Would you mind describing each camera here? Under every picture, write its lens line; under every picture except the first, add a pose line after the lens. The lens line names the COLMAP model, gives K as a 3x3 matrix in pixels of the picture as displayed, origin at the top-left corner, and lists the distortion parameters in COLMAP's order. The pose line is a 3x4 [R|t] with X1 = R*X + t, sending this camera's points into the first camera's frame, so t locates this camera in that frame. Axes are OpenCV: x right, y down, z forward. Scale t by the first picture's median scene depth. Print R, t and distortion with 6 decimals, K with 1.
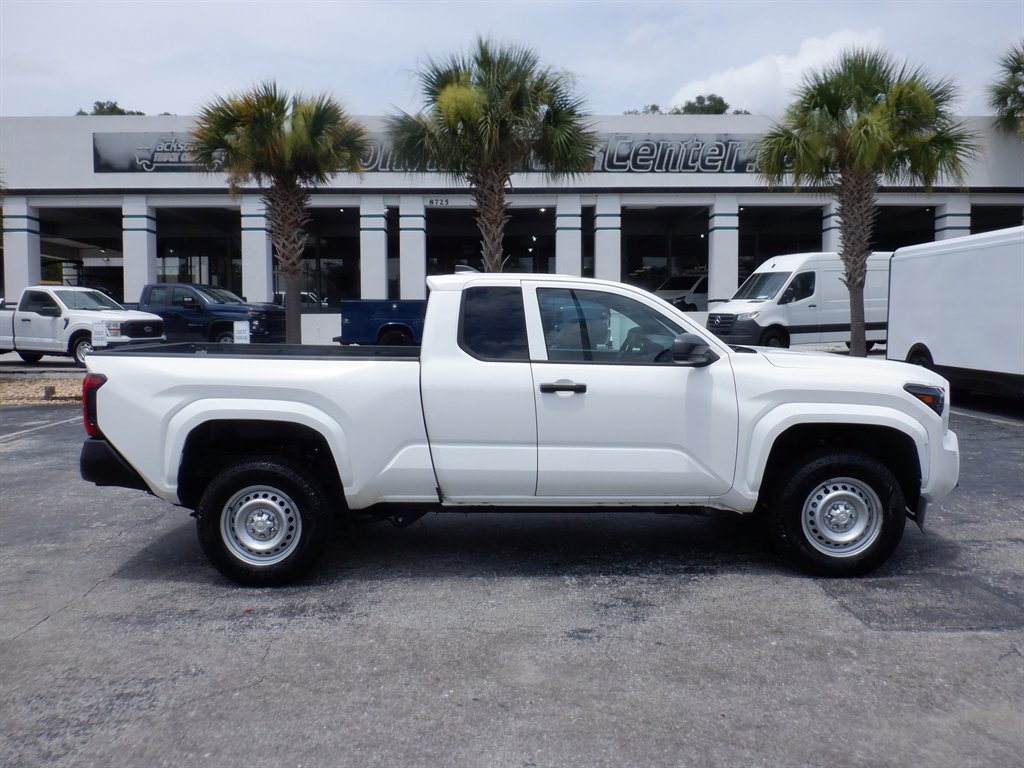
lens RADIAL K [[838.1, 0, 512.1], [0, 838.1, 377.8], [0, 0, 1]] dist [-0.013050, -0.008225]
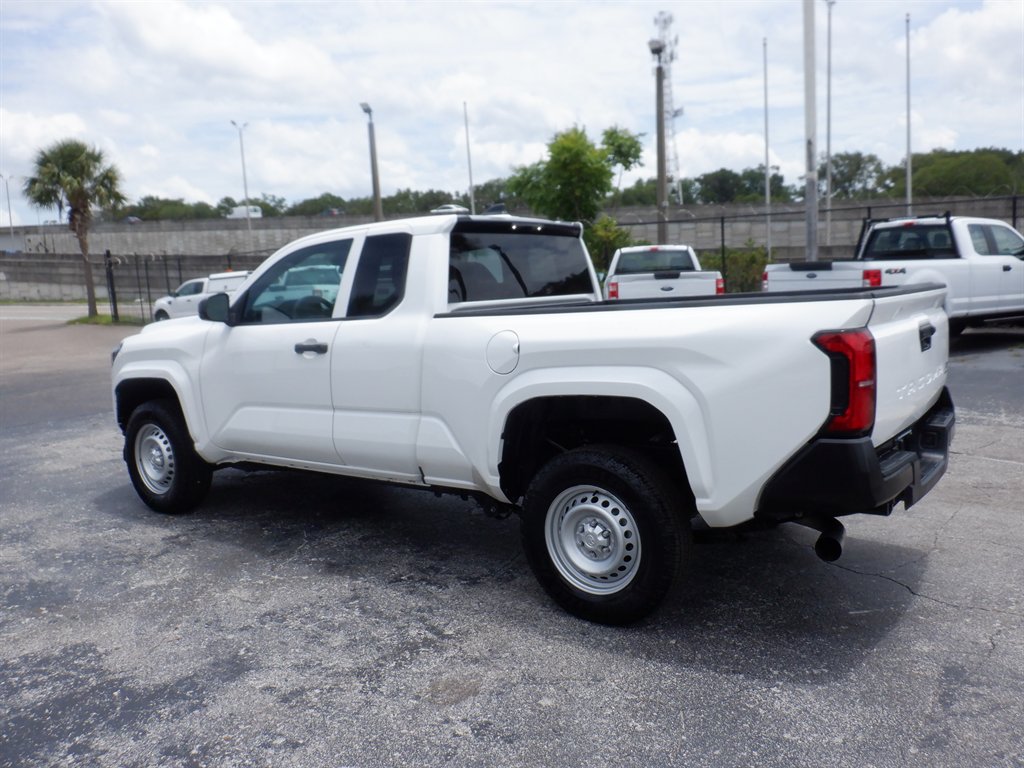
lens RADIAL K [[838.1, 0, 504.7], [0, 838.1, 385.2], [0, 0, 1]] dist [-0.013050, -0.008225]
pose [[-0.803827, -0.028201, 0.594194, -0.627123], [0.095727, 0.979725, 0.175997, -0.113760], [-0.587110, 0.198352, -0.784830, 1.857102]]
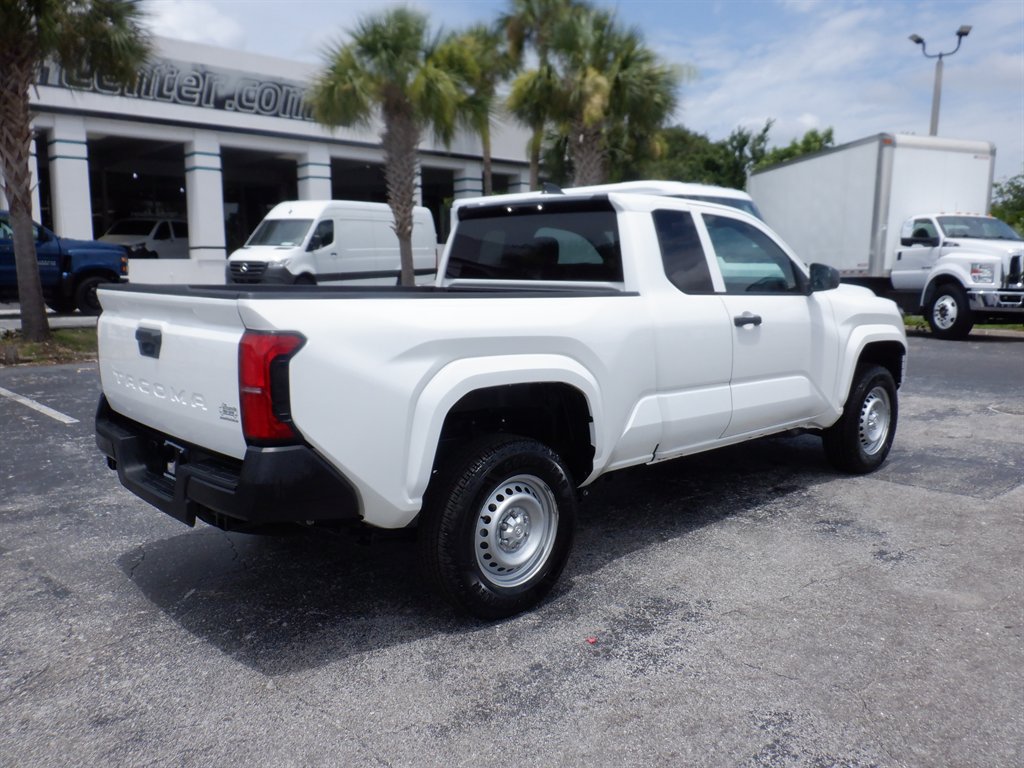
lens RADIAL K [[838.1, 0, 507.3], [0, 838.1, 387.7], [0, 0, 1]] dist [-0.013050, -0.008225]
pose [[0.728710, -0.093879, 0.678357, -0.733513], [0.048565, 0.995150, 0.085551, -0.006326], [-0.683098, -0.029398, 0.729735, 0.458181]]
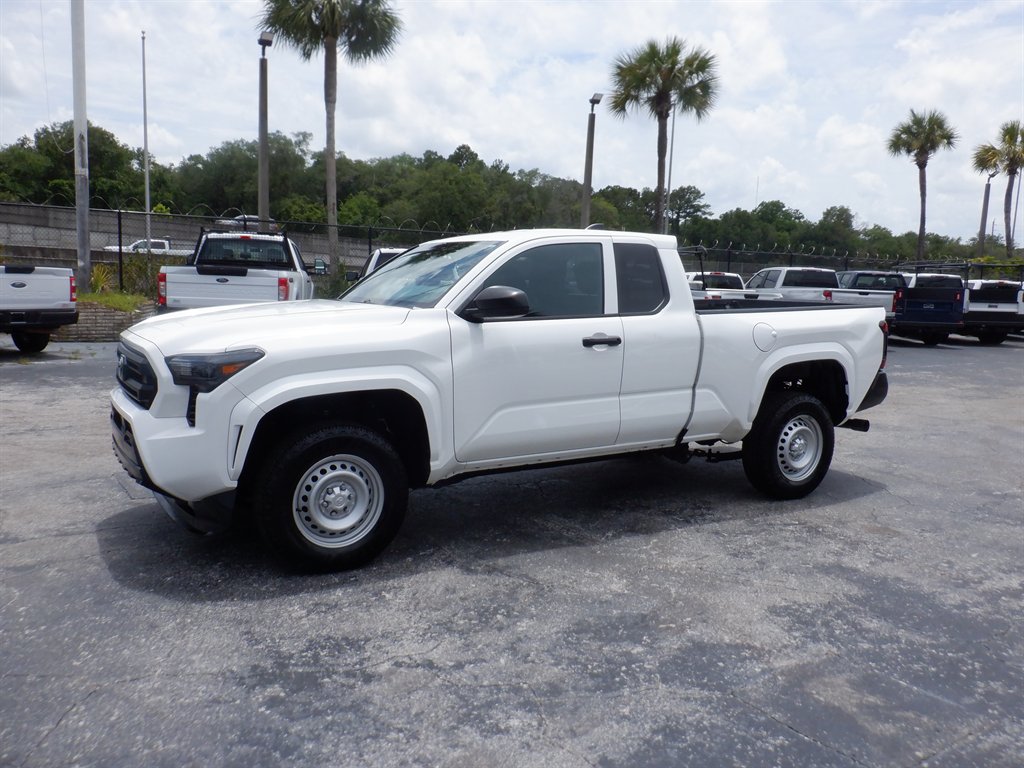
lens RADIAL K [[838.1, 0, 521.4], [0, 838.1, 393.3], [0, 0, 1]] dist [-0.013050, -0.008225]
pose [[-0.849254, 0.066174, -0.523821, 0.640551], [-0.051829, 0.976874, 0.207437, -0.151784], [0.525434, 0.203316, -0.826185, 2.030815]]
